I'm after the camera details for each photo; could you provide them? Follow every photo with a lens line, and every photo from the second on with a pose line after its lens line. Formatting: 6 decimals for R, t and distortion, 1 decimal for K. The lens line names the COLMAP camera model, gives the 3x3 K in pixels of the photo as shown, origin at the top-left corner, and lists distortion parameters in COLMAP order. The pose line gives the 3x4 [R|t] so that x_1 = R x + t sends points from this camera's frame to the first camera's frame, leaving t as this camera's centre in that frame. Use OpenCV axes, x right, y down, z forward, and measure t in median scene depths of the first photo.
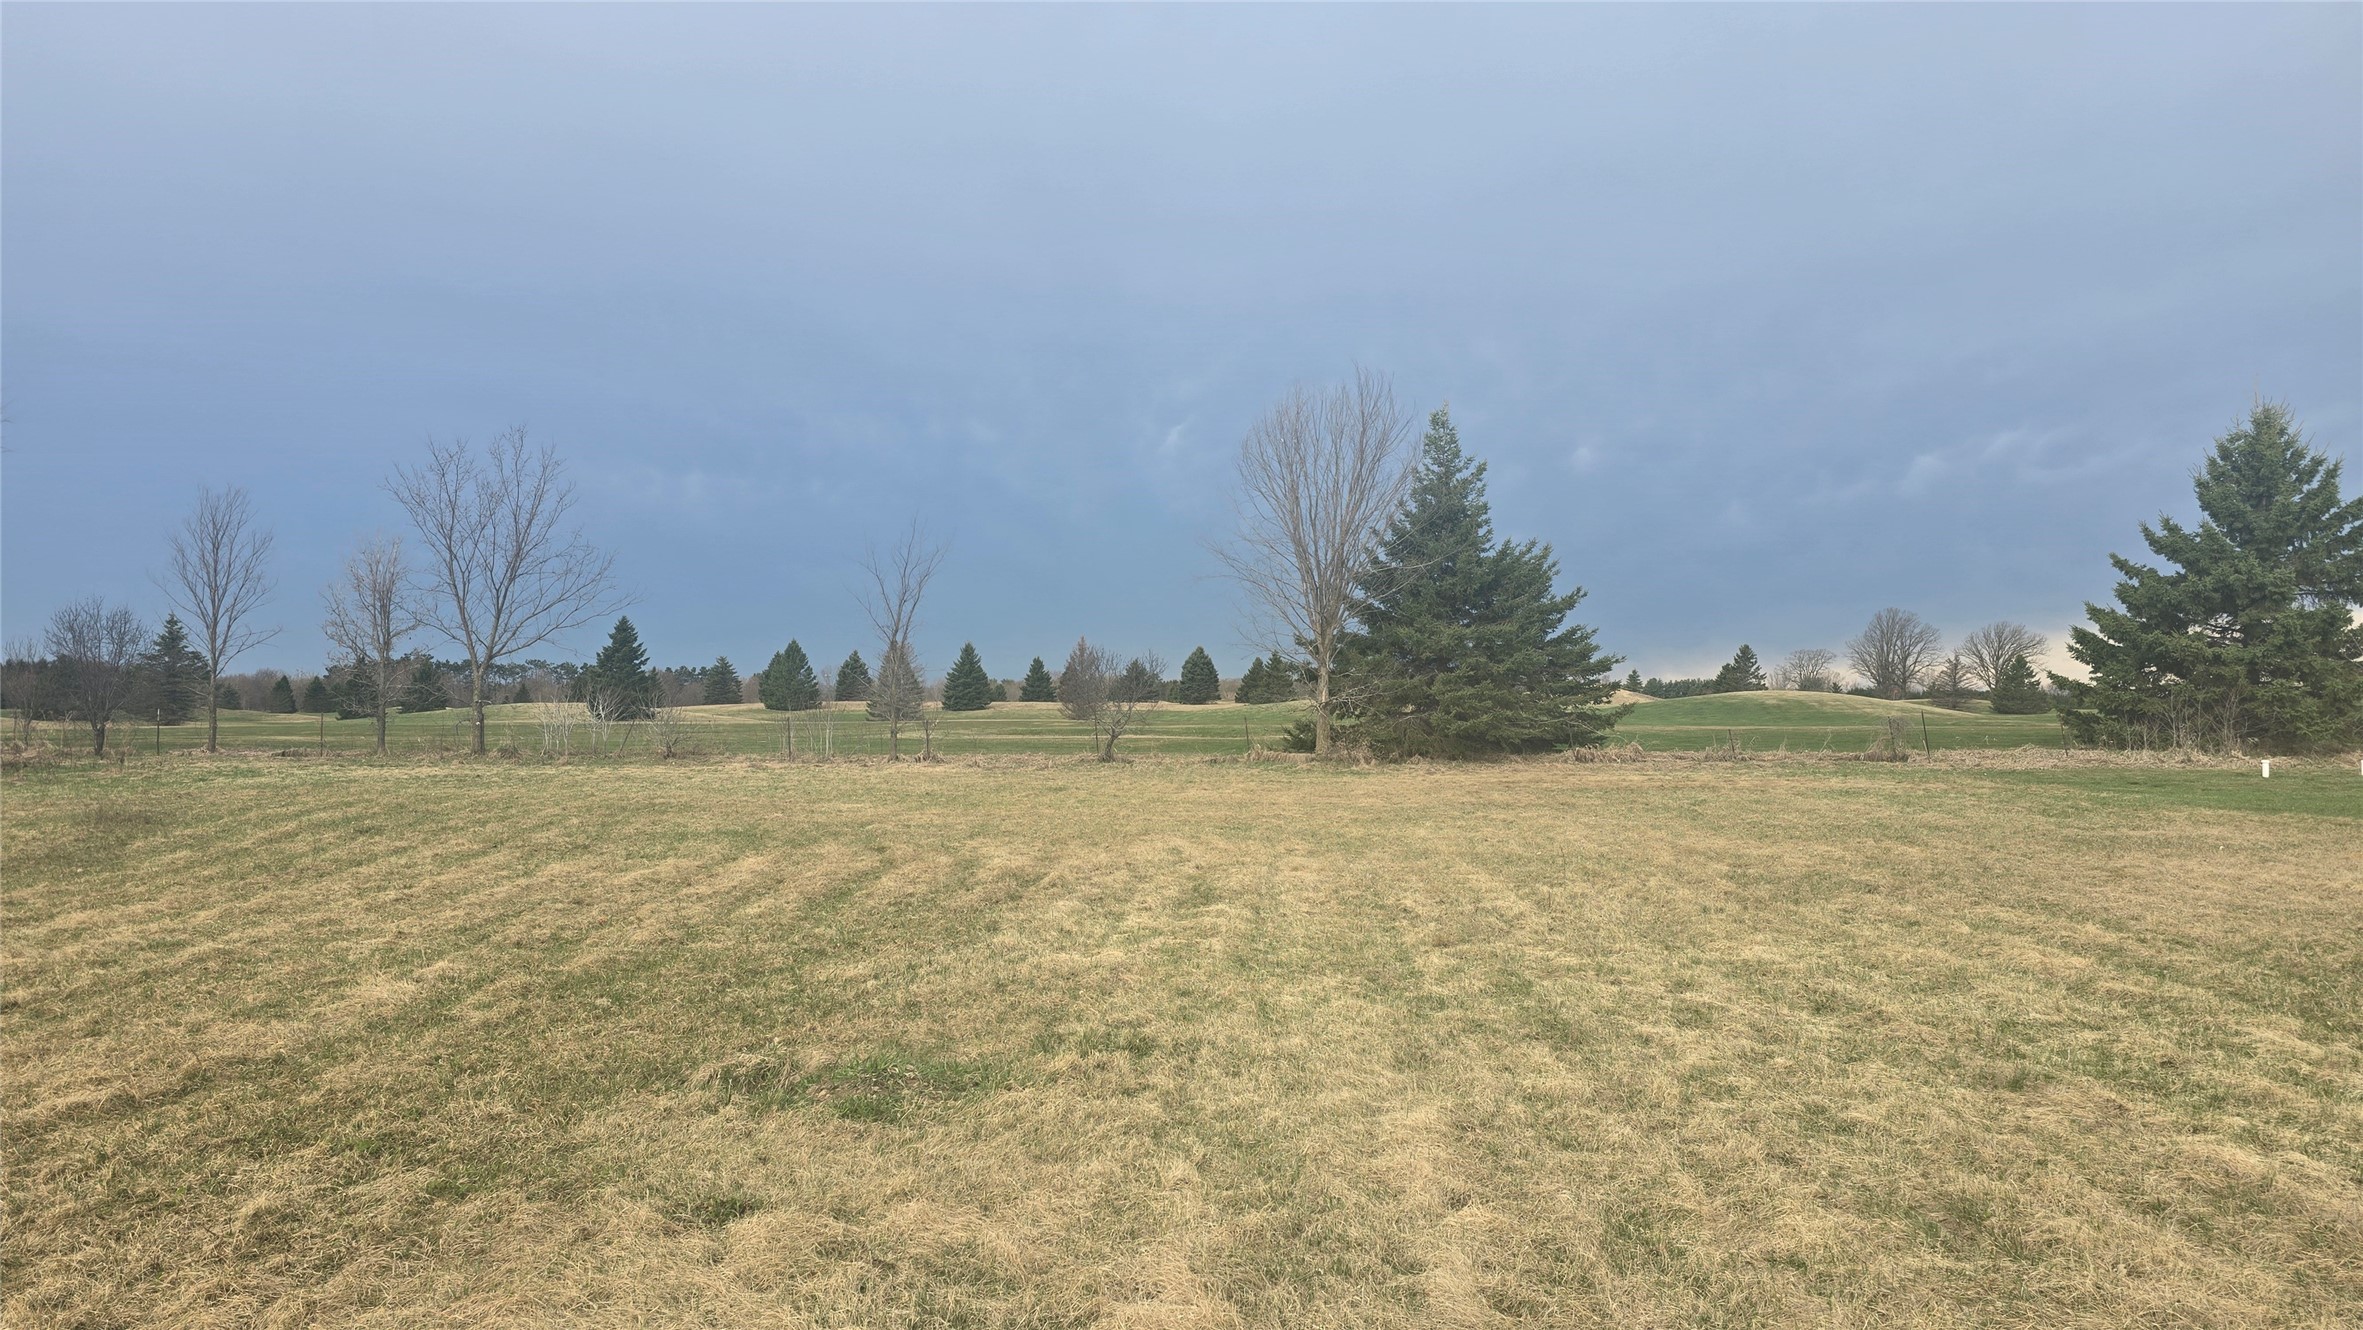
lens RADIAL K [[1526.7, 0, 1160.0], [0, 1526.7, 652.5], [0, 0, 1]] dist [0.048588, -0.052077]
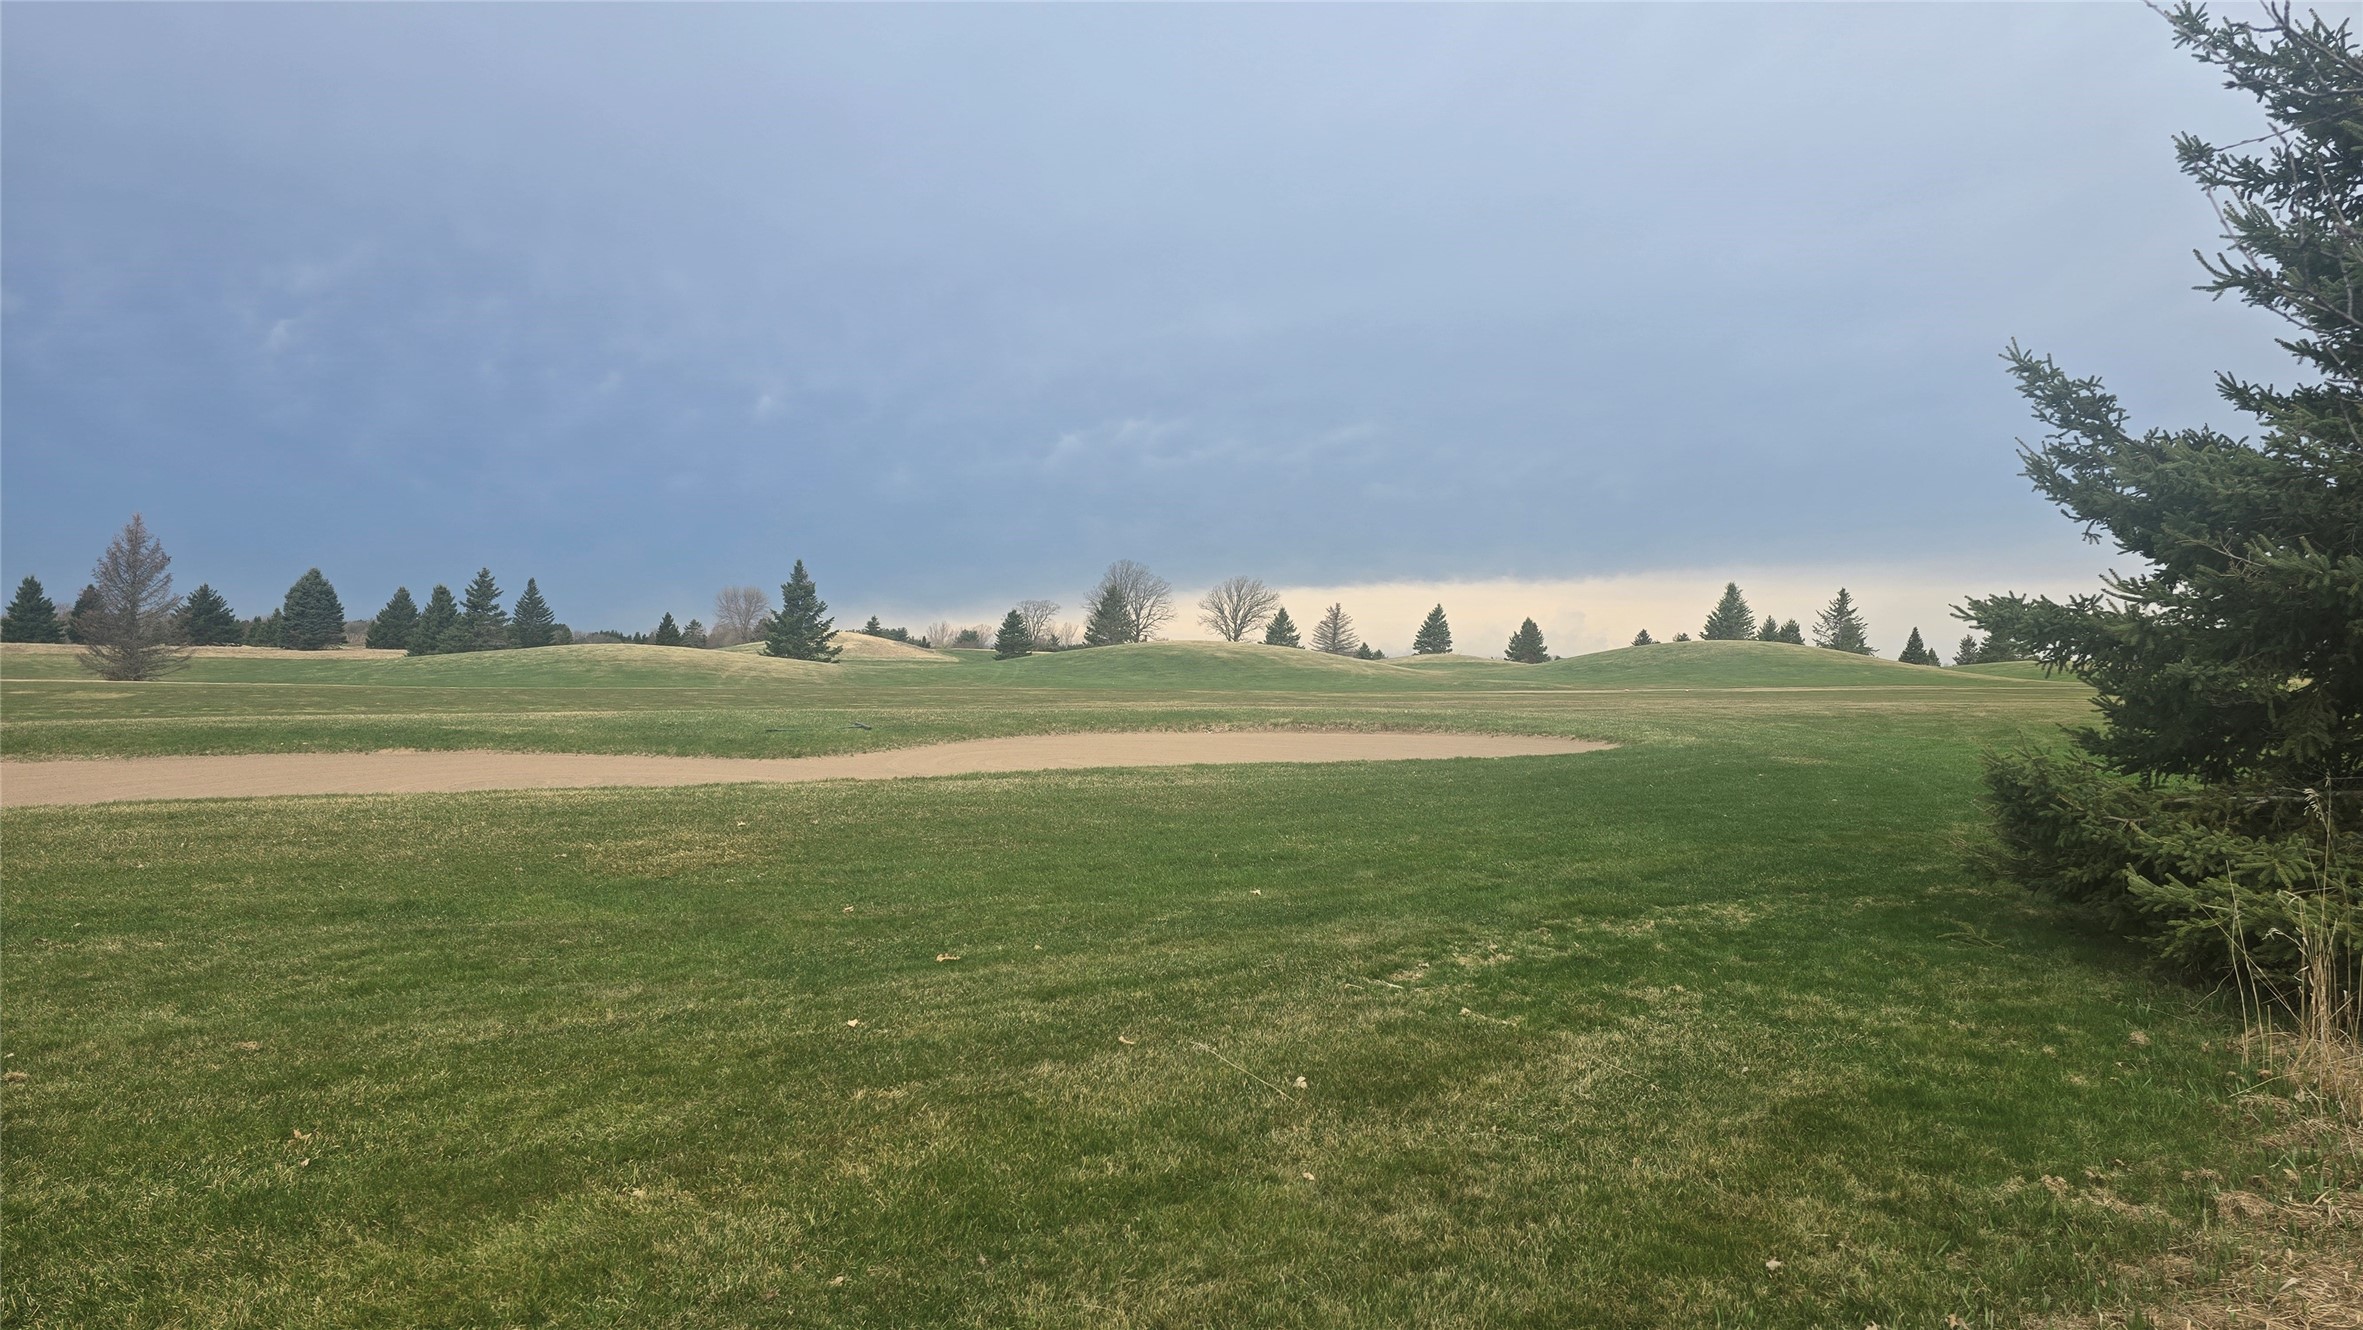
lens RADIAL K [[1526.7, 0, 1185.2], [0, 1526.7, 672.6], [0, 0, 1]] dist [0.048588, -0.052077]
pose [[0.857695, 0.003272, 0.514149, 0.005048], [-0.026658, 0.998918, 0.038114, 0.005598], [-0.513468, -0.046397, 0.856854, 0.157736]]
